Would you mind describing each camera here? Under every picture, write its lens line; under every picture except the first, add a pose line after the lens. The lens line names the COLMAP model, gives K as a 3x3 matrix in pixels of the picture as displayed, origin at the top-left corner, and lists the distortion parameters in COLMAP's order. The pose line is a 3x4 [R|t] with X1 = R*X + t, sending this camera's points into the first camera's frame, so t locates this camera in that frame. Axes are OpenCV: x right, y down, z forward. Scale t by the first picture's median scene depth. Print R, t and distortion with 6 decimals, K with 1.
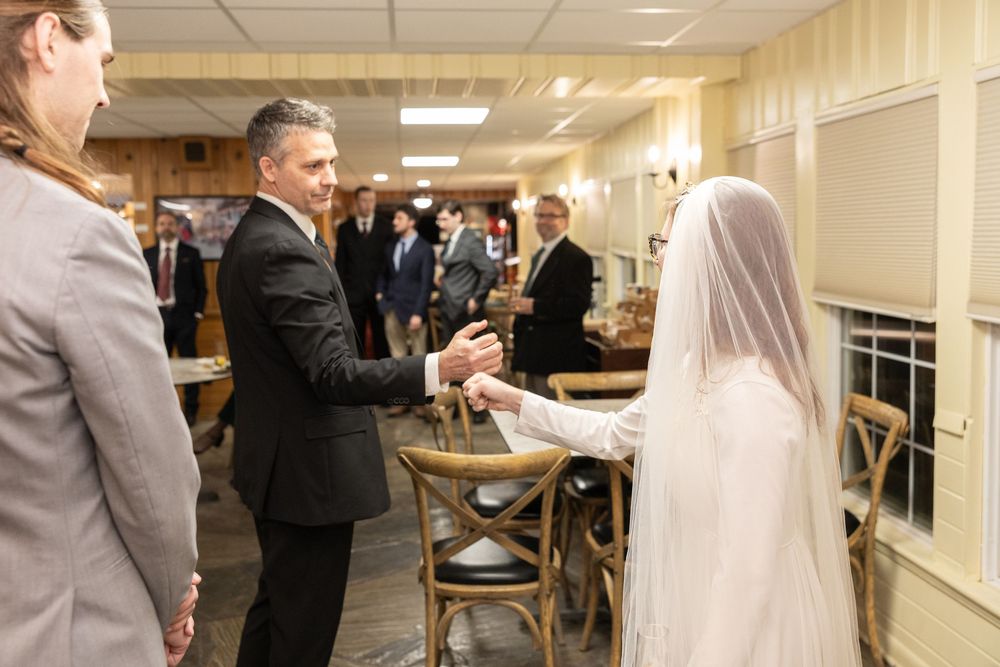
lens RADIAL K [[986.9, 0, 501.4], [0, 986.9, 331.6], [0, 0, 1]] dist [-0.026531, 0.000000]
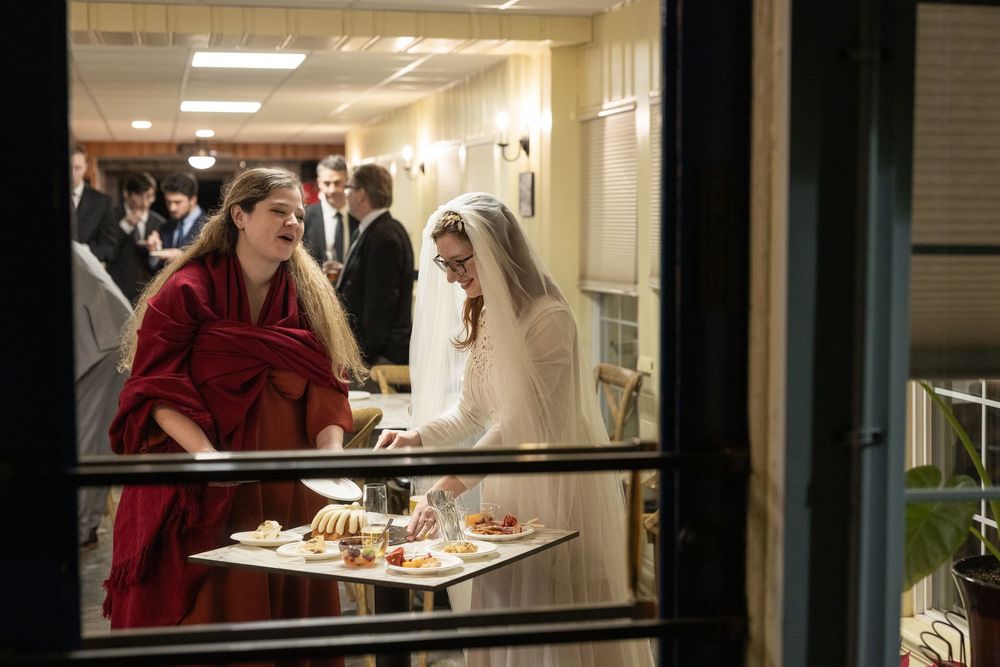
lens RADIAL K [[1565.2, 0, 498.7], [0, 1565.2, 333.8], [0, 0, 1]] dist [-0.026110, 0.000000]
pose [[0.993631, 0.006494, 0.112499, 0.000784], [-0.004152, 0.999770, -0.021038, 0.024162], [-0.112609, 0.020436, 0.993429, -0.255353]]
